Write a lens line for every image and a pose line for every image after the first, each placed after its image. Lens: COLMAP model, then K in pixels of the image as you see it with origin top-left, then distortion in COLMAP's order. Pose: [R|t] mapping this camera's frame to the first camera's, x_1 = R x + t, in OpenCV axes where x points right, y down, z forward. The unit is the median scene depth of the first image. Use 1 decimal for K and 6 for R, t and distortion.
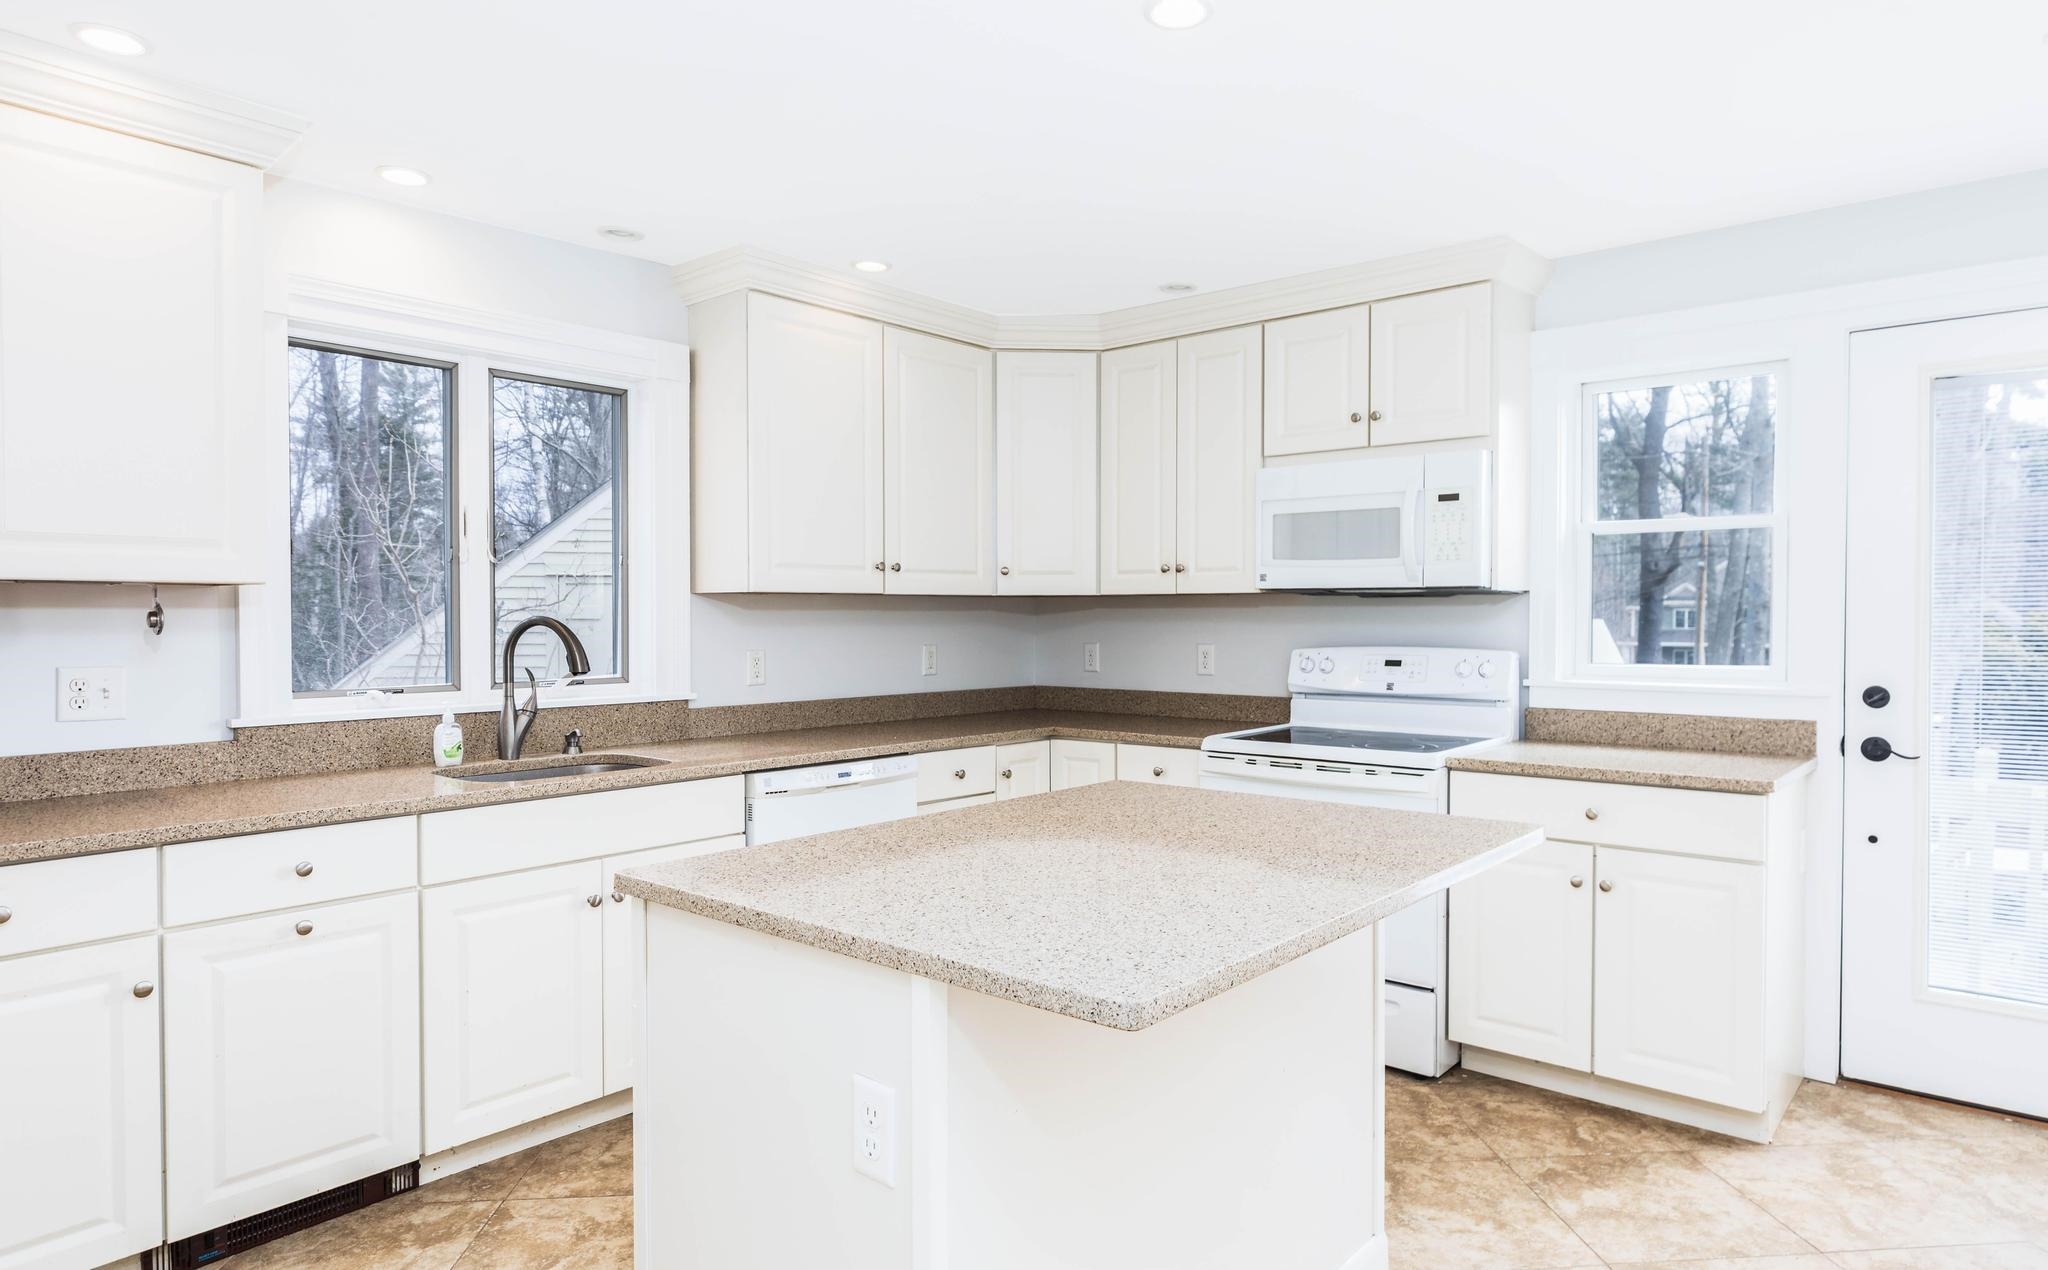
lens RADIAL K [[1163.4, 0, 1069.5], [0, 1163.4, 625.0], [0, 0, 1]] dist [0.000667, -0.003400]
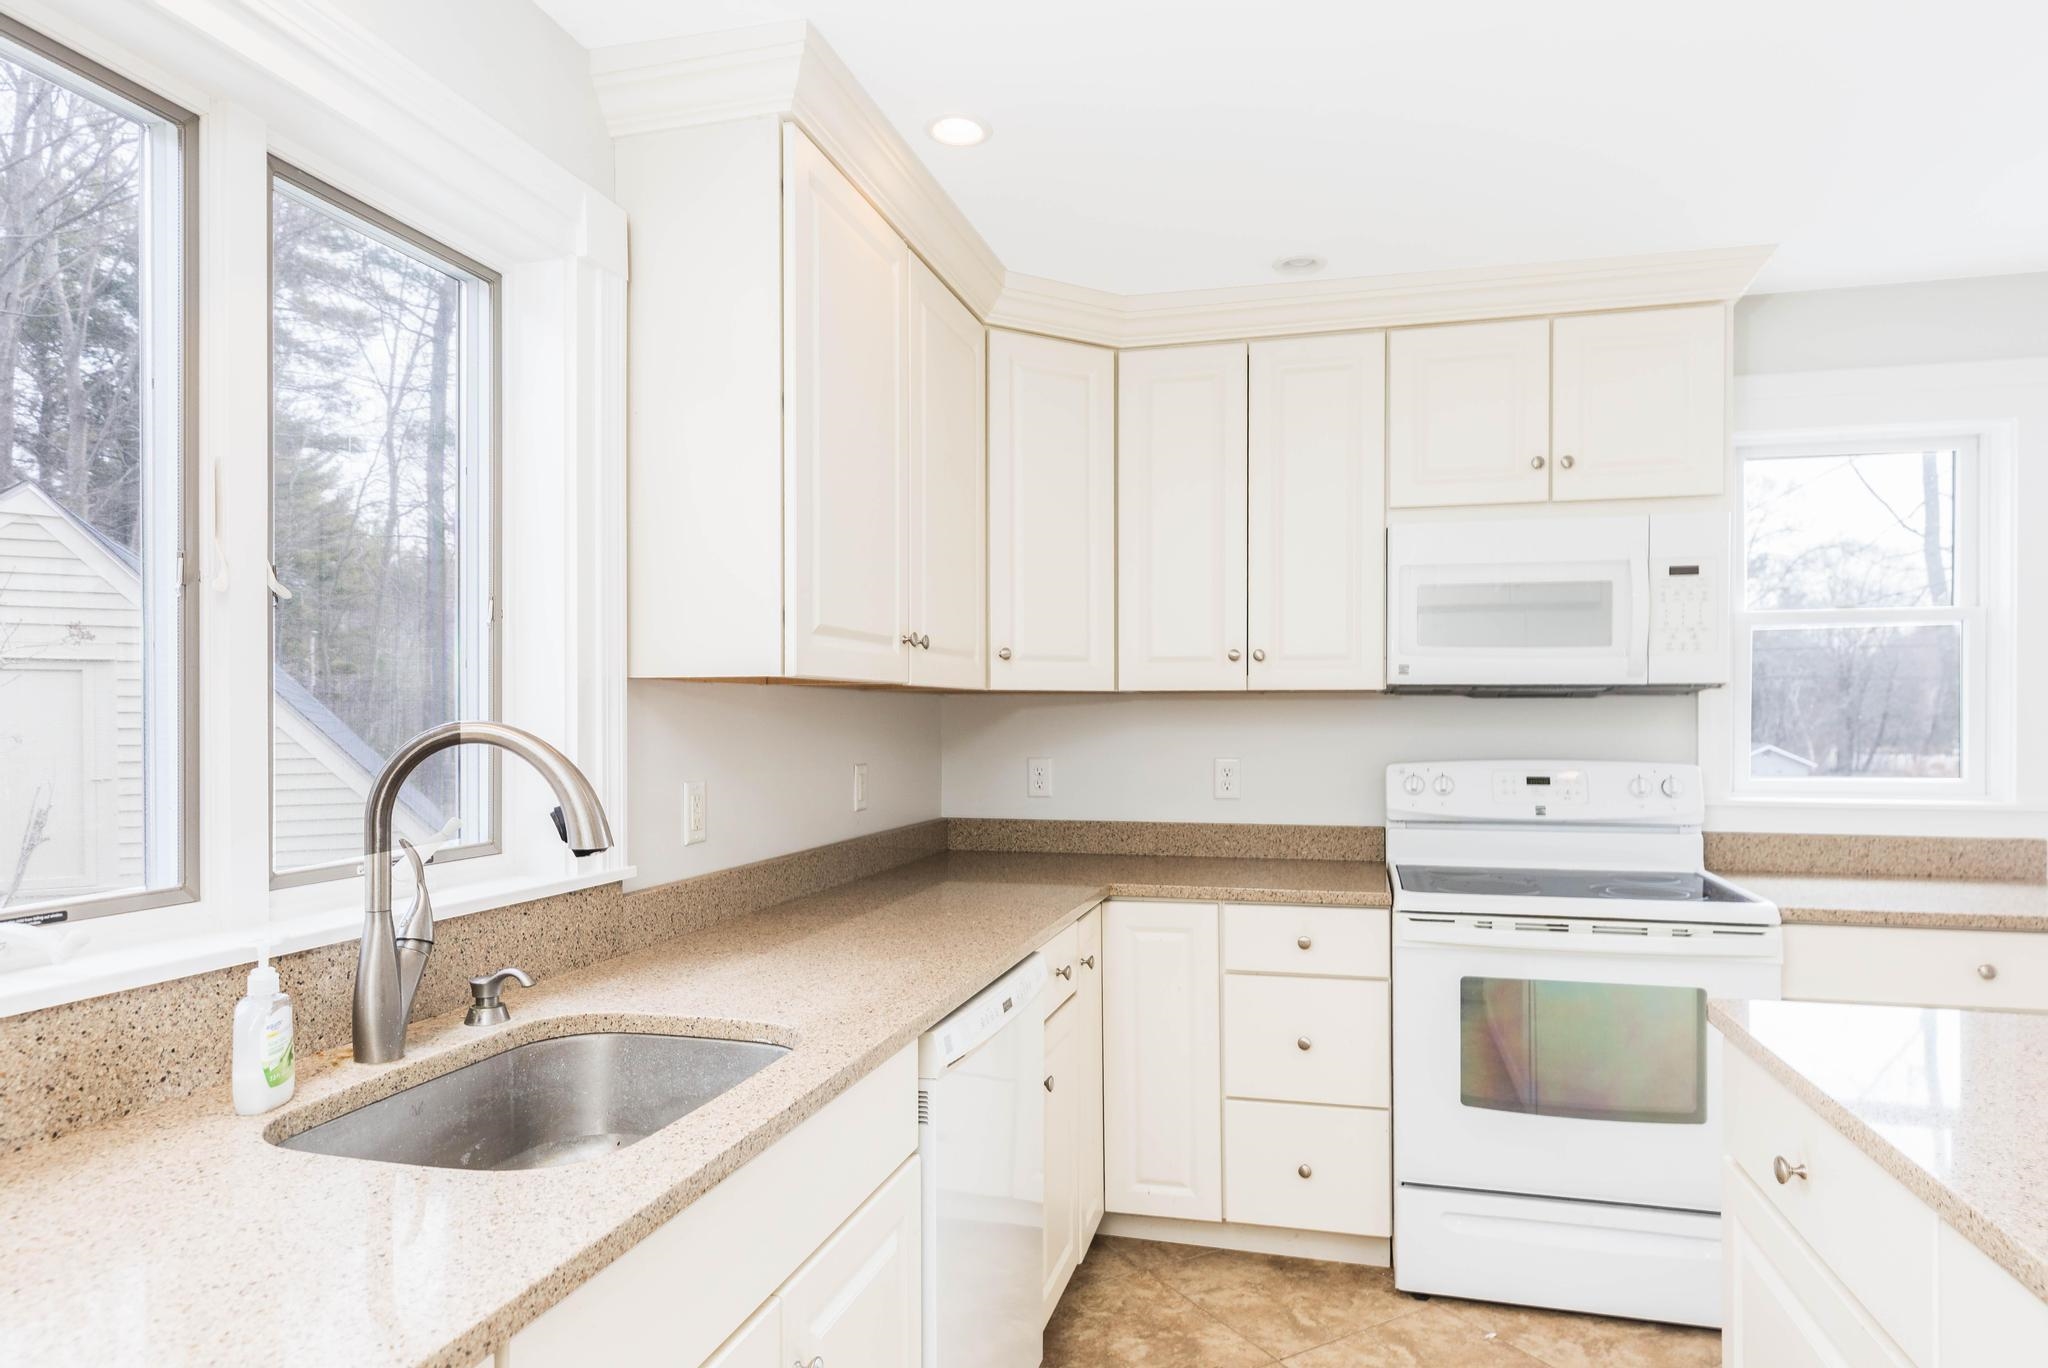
lens RADIAL K [[1181.3, 0, 1044.4], [0, 1181.3, 714.1], [0, 0, 1]] dist [0.001809, -0.000308]
pose [[0.907601, 0.002620, 0.419825, -0.420021], [0.002349, 0.999933, -0.011317, -0.004934], [-0.419827, 0.011257, 0.907534, 0.478820]]
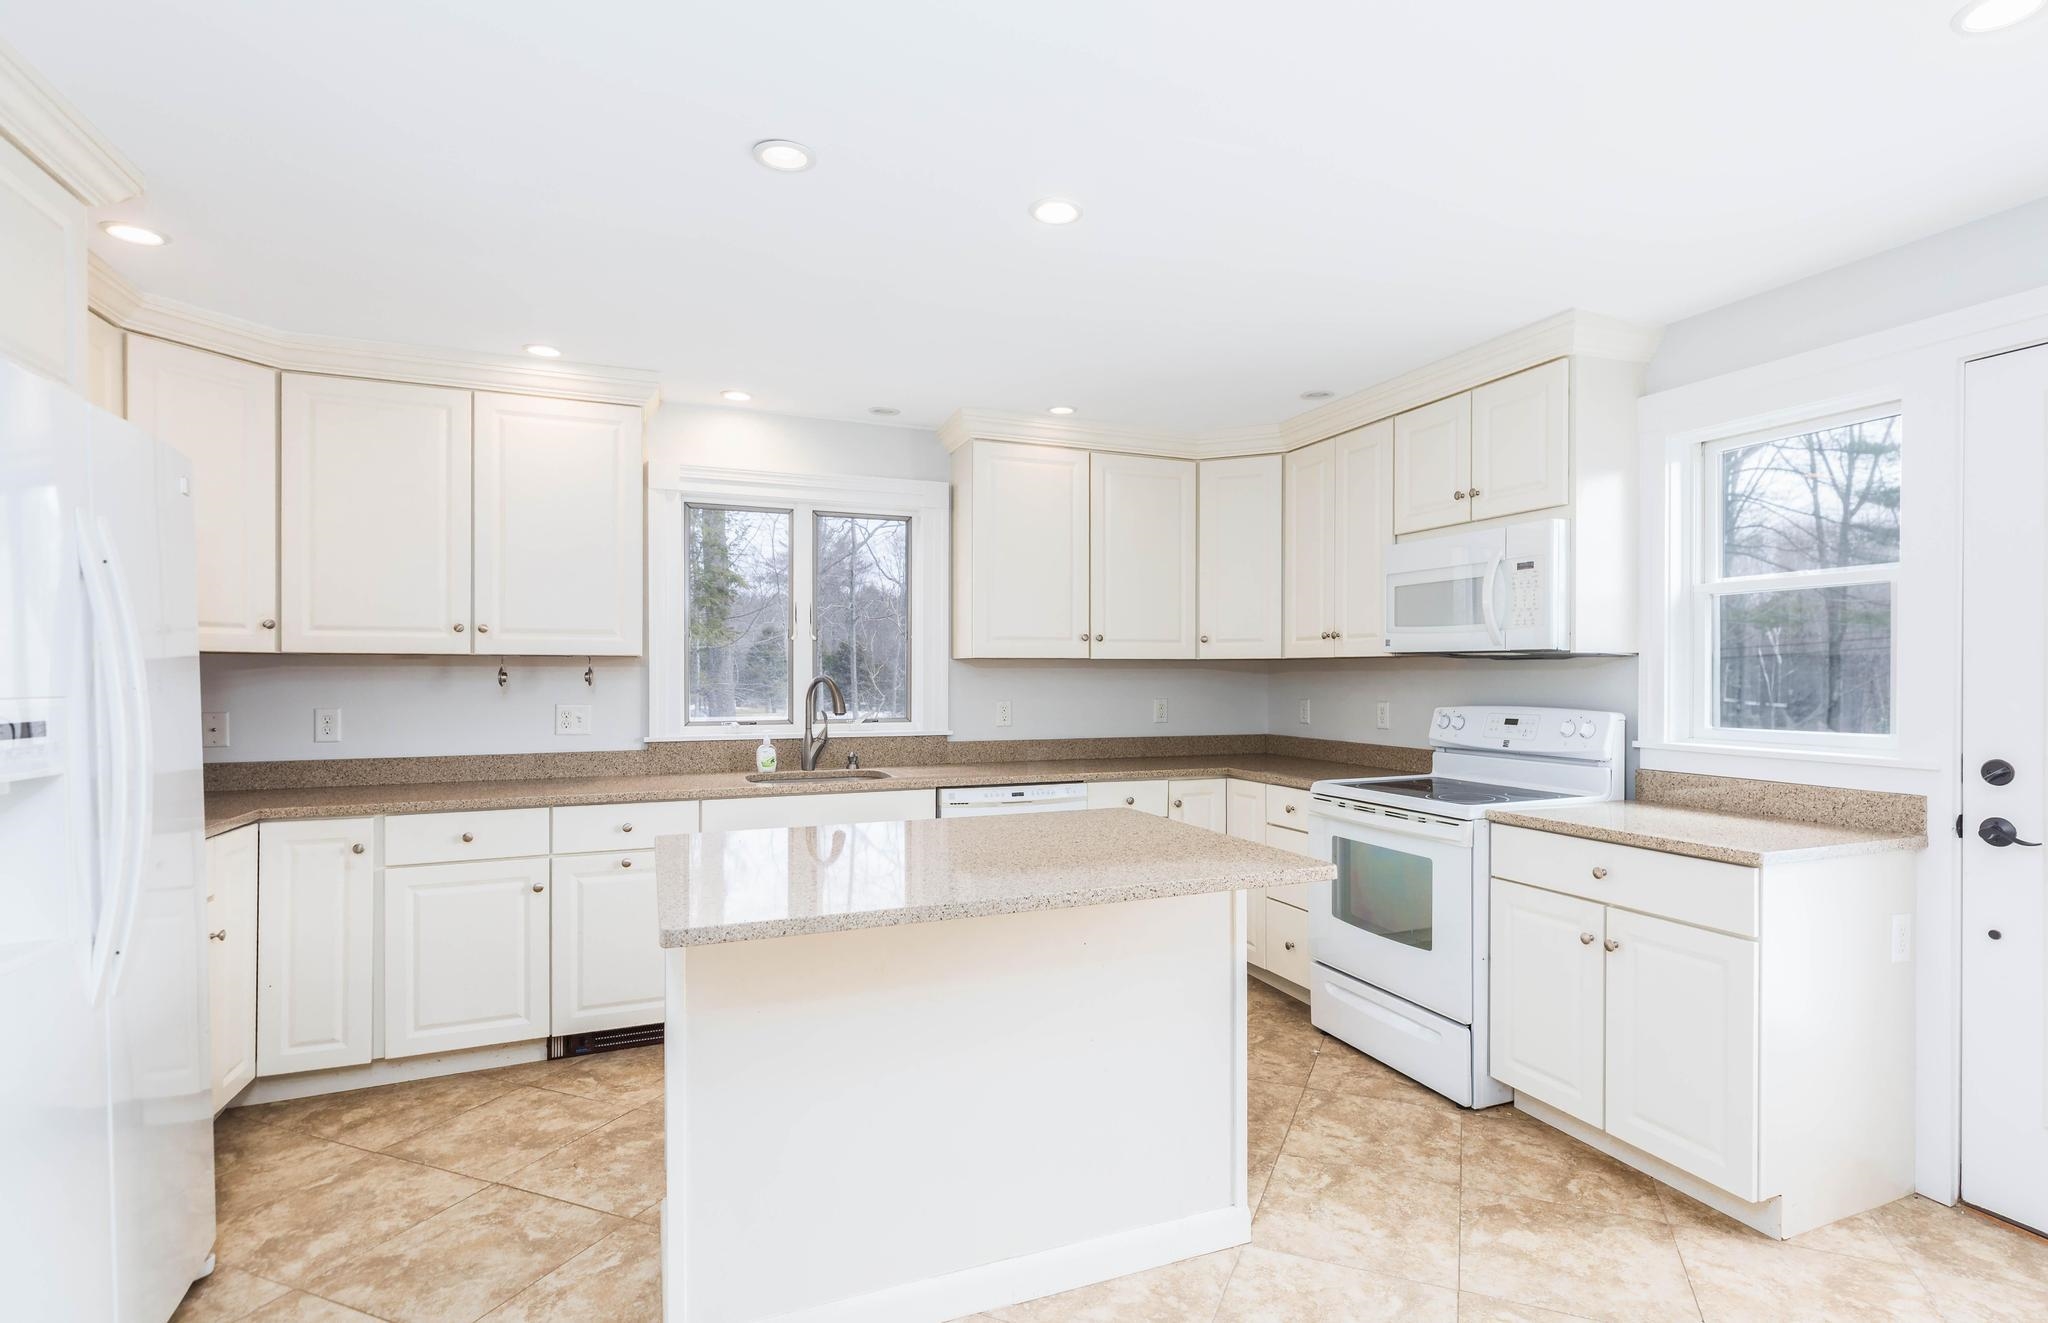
lens RADIAL K [[979.5, 0, 1085.9], [0, 979.5, 667.6], [0, 0, 1]] dist [-0.001186, -0.000452]
pose [[0.893155, -0.000235, -0.449749, 0.386384], [-0.006014, 0.999904, -0.012465, -0.003690], [0.449709, 0.013838, 0.893068, 0.028285]]
